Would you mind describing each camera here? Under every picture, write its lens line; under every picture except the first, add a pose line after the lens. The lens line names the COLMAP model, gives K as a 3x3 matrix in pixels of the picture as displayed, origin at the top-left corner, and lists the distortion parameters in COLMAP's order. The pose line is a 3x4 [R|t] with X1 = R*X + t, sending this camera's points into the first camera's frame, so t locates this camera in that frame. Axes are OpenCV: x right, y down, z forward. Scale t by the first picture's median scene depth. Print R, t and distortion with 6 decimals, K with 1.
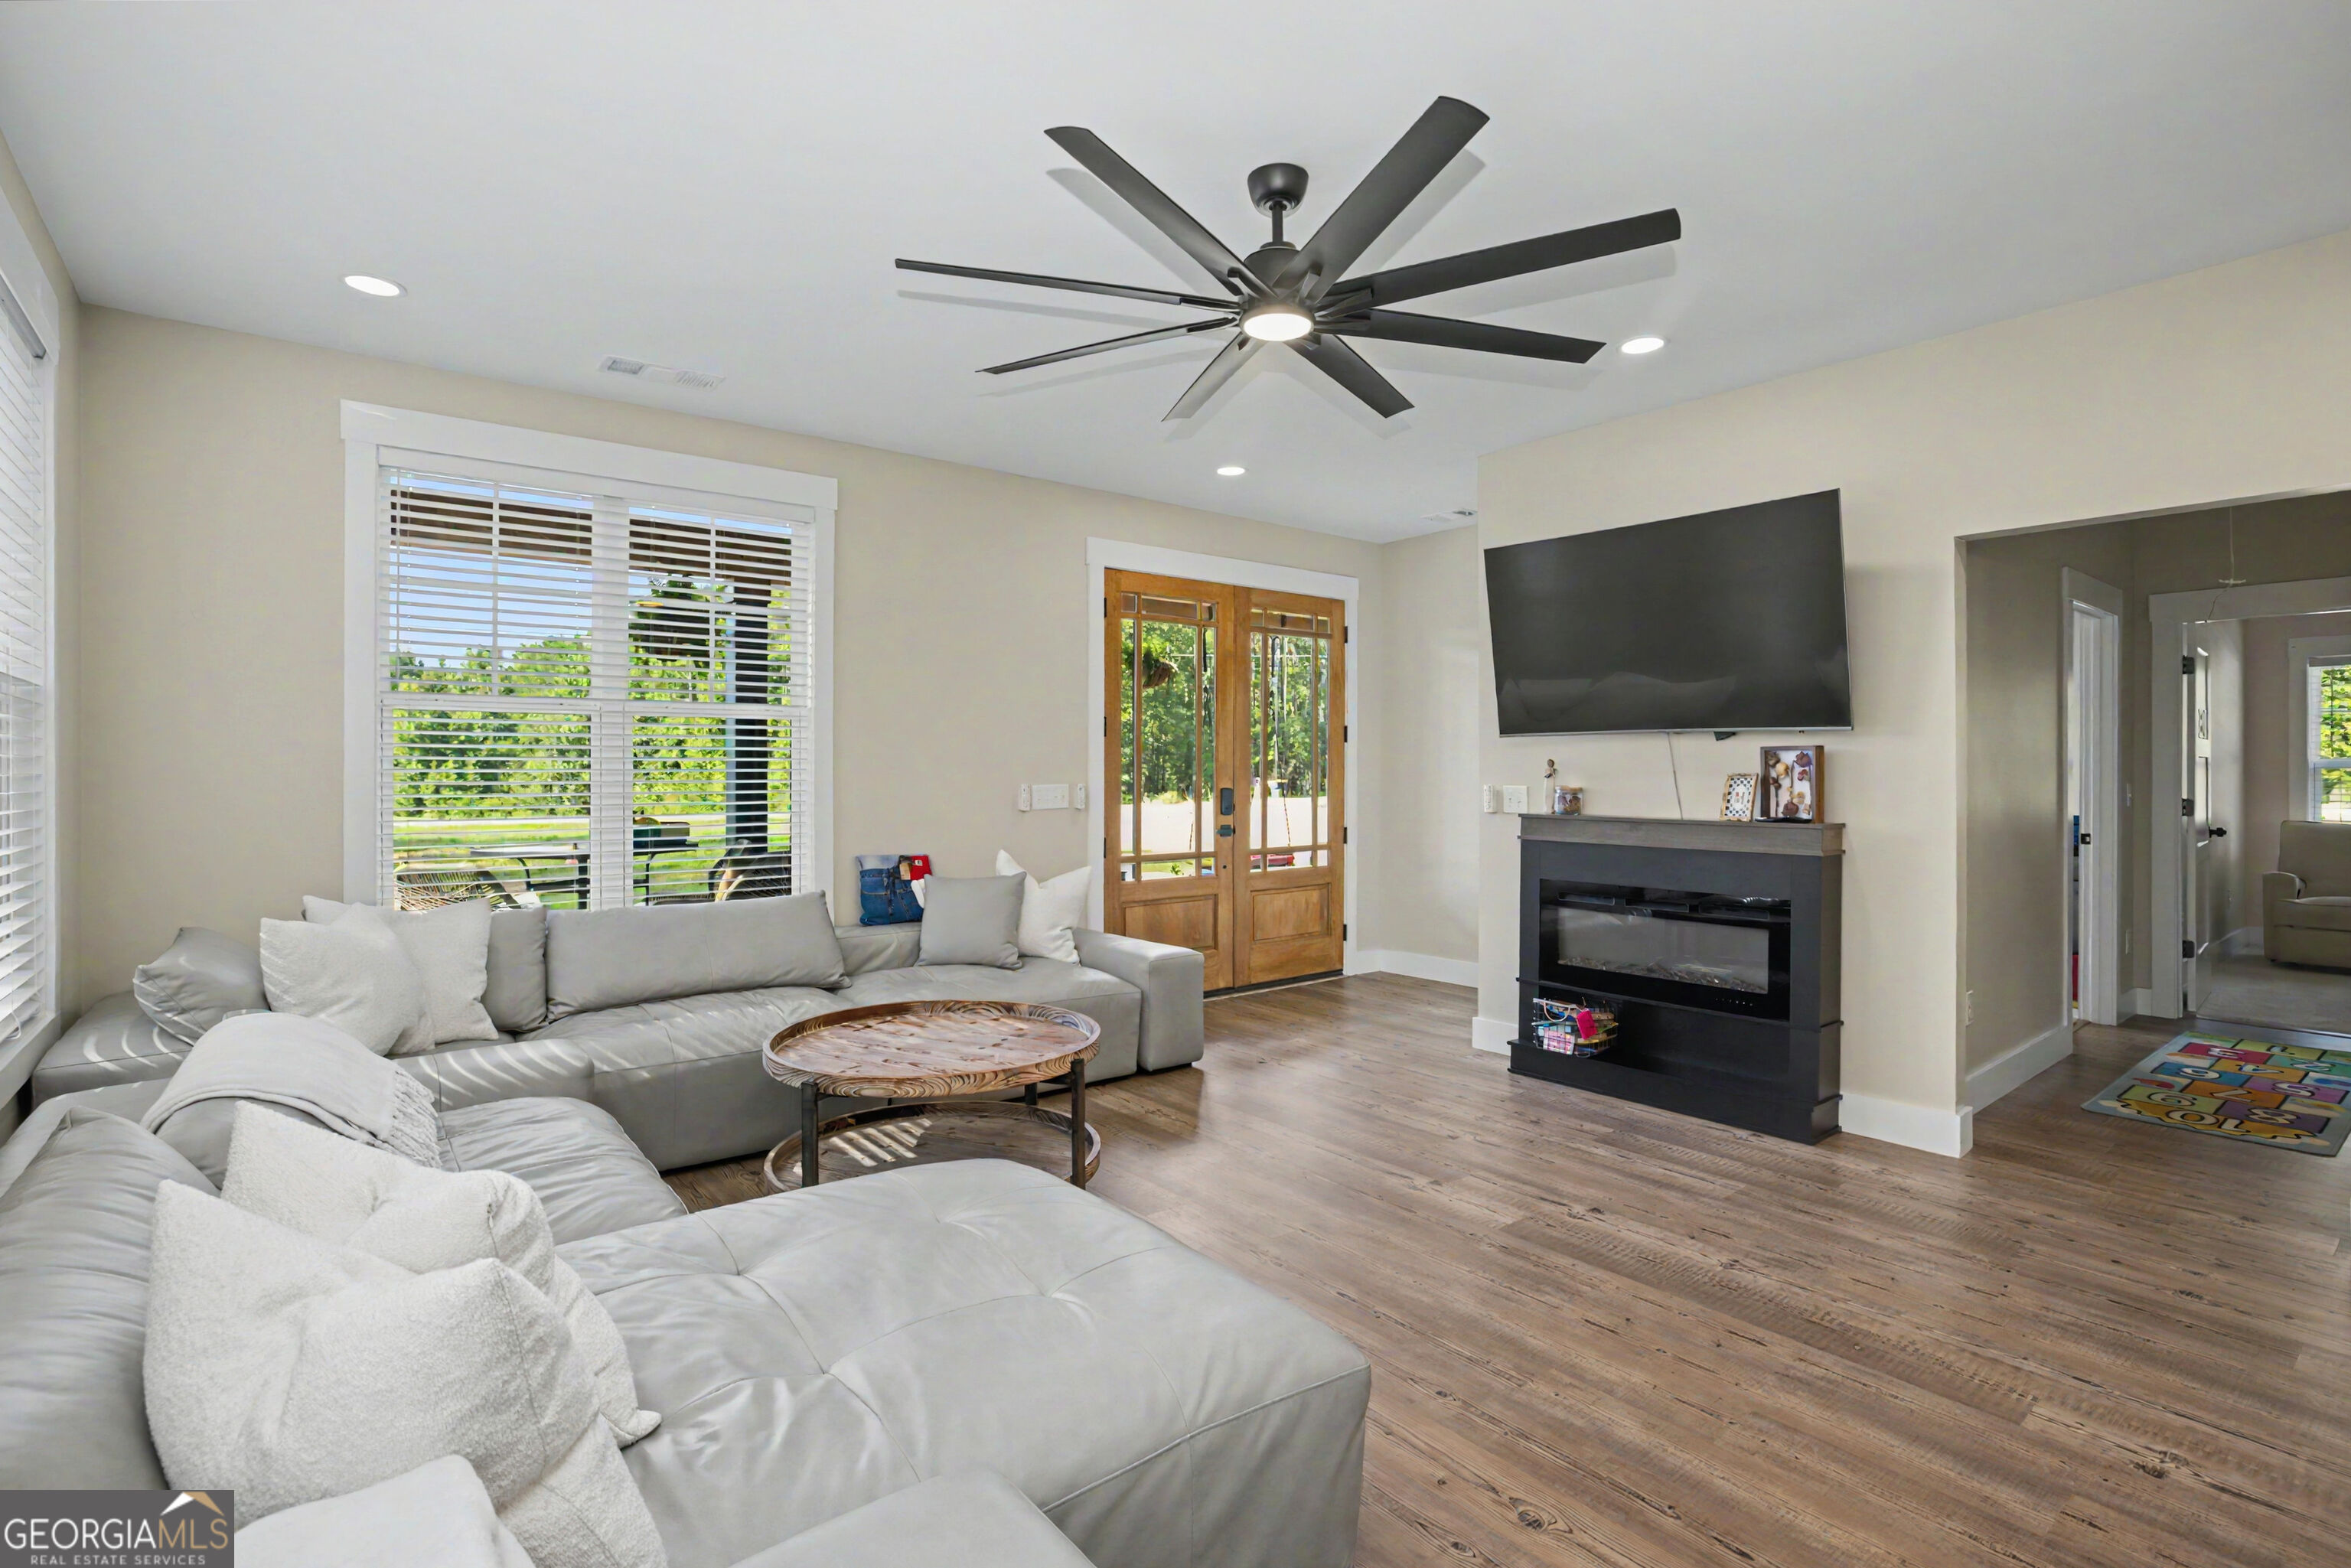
lens RADIAL K [[1098.7, 0, 1182.1], [0, 1098.7, 776.4], [0, 0, 1]] dist [0.005786, 0.000223]
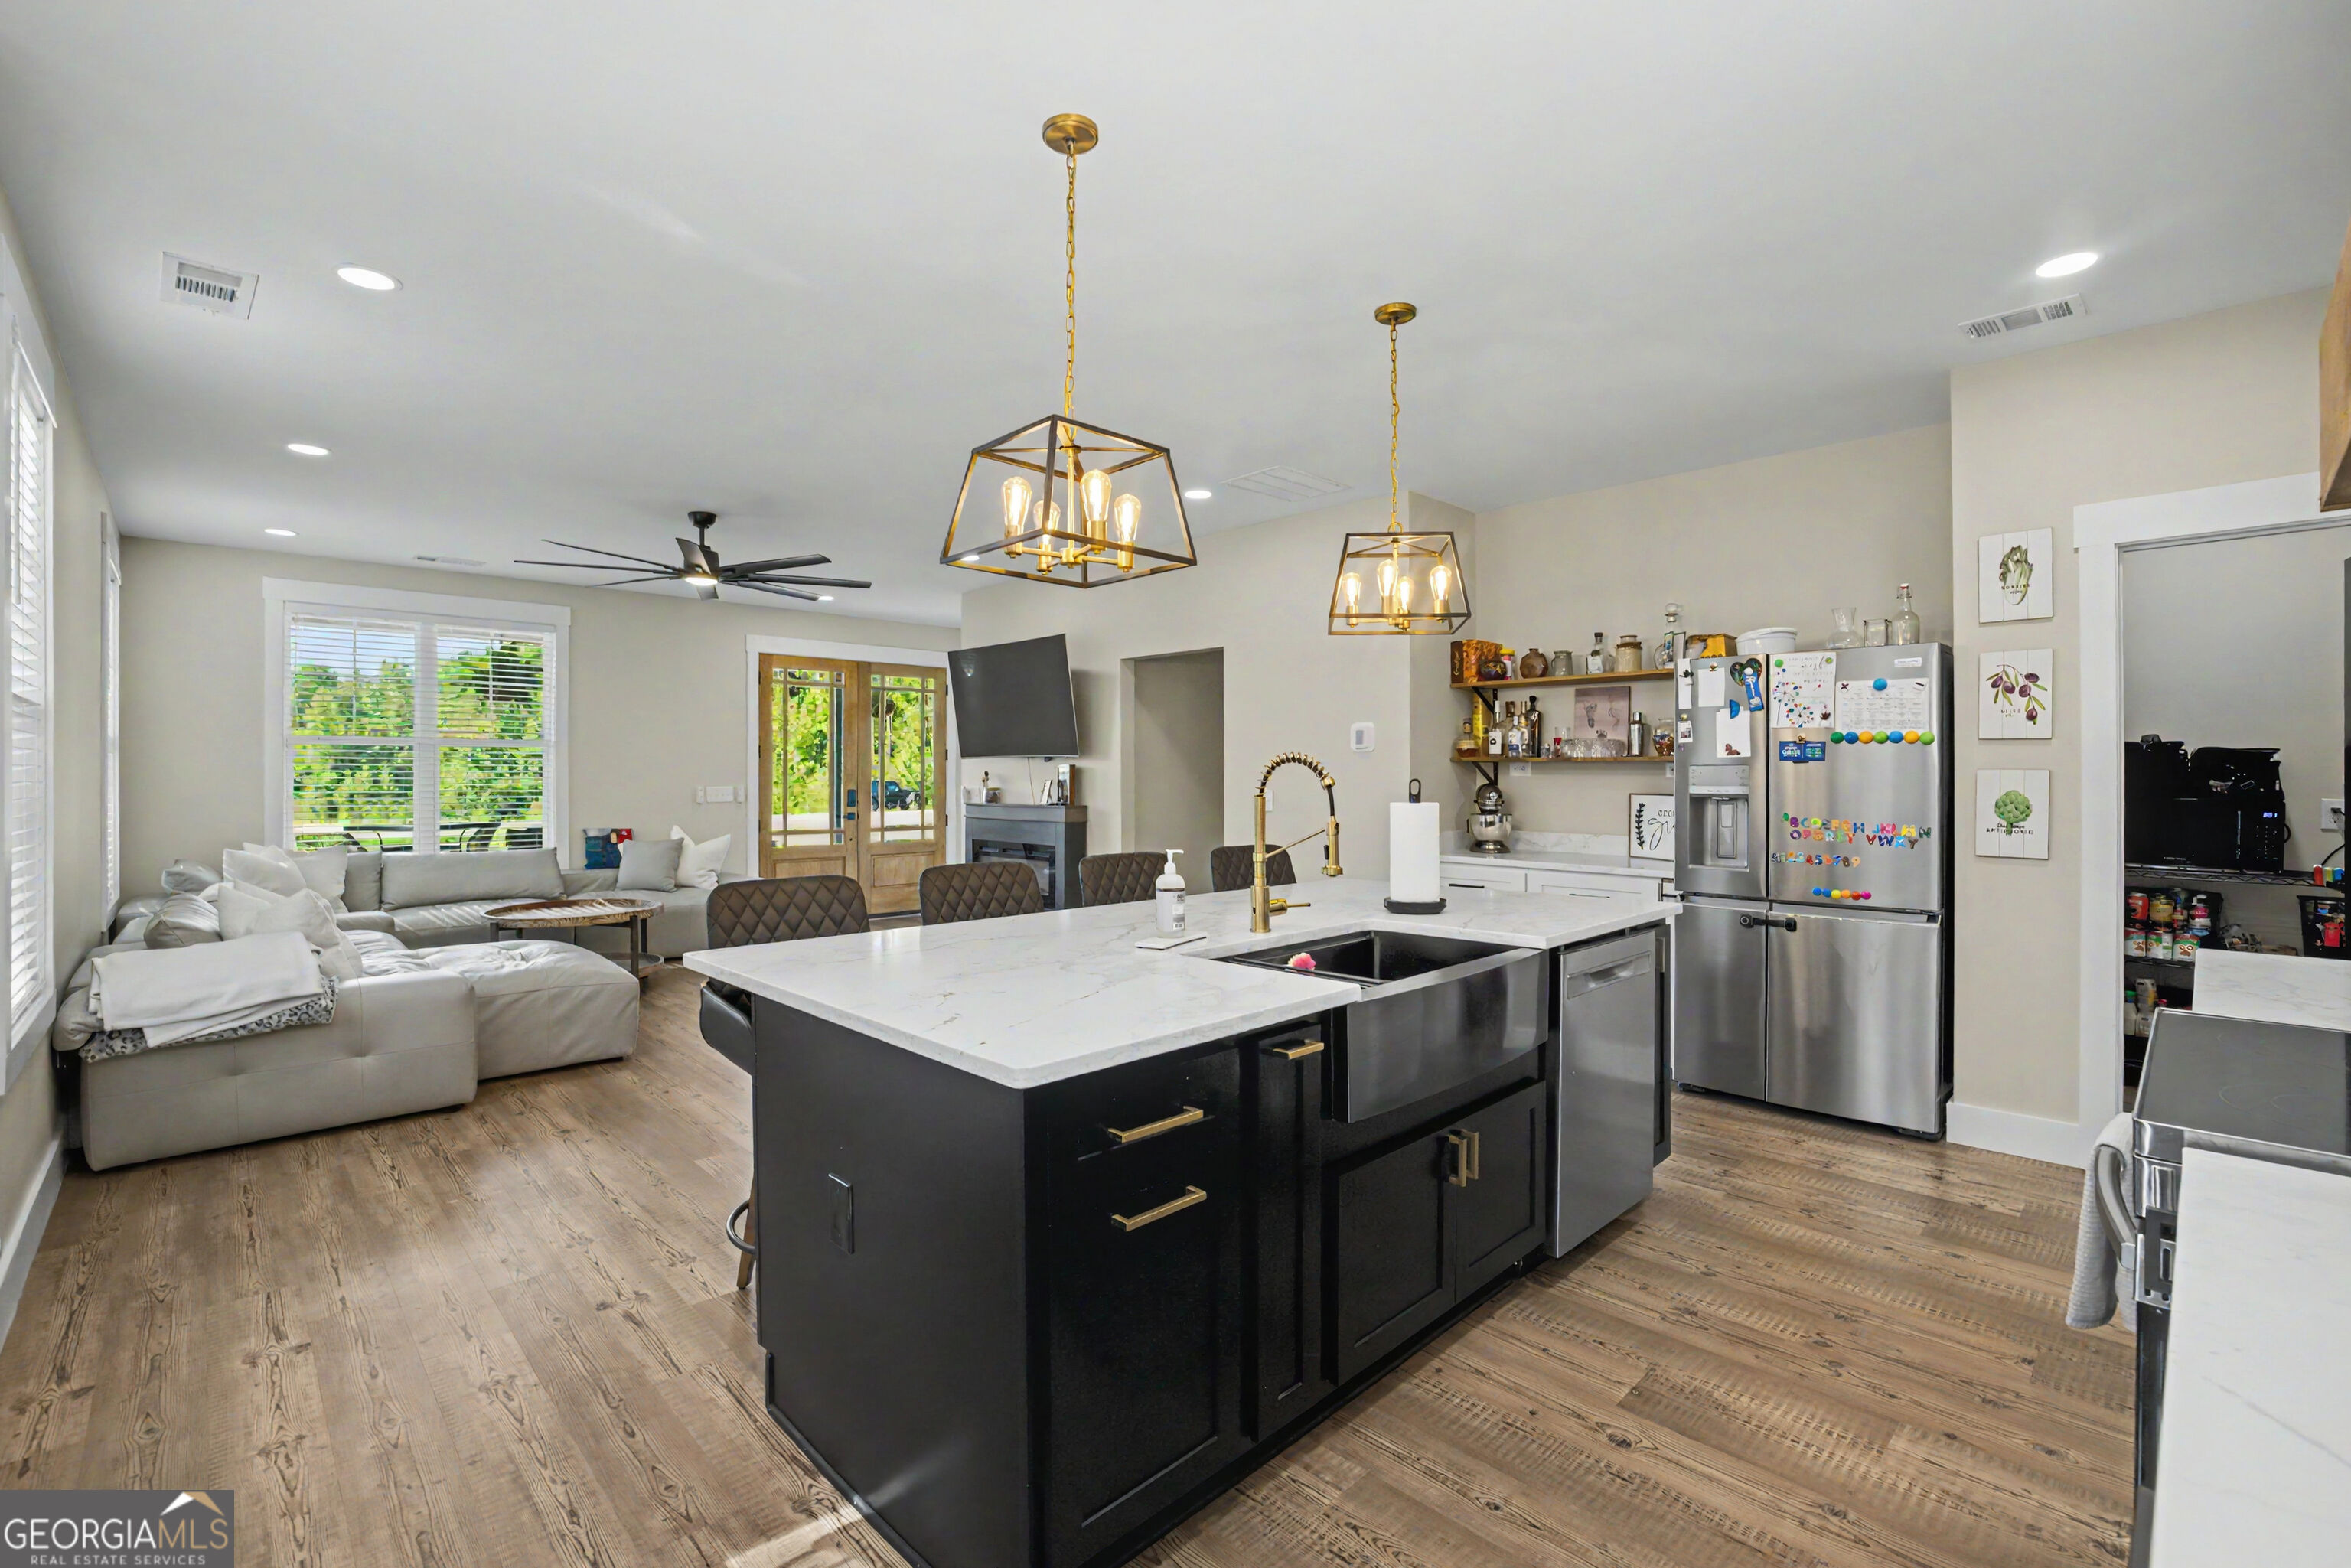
lens RADIAL K [[1021.5, 0, 1173.6], [0, 1021.5, 784.6], [0, 0, 1]] dist [-0.015267, -0.000109]
pose [[0.998592, -0.000730, 0.053035, 0.543272], [0.000682, 0.999999, 0.000917, 0.004170], [-0.053035, -0.000880, 0.998592, -0.631375]]
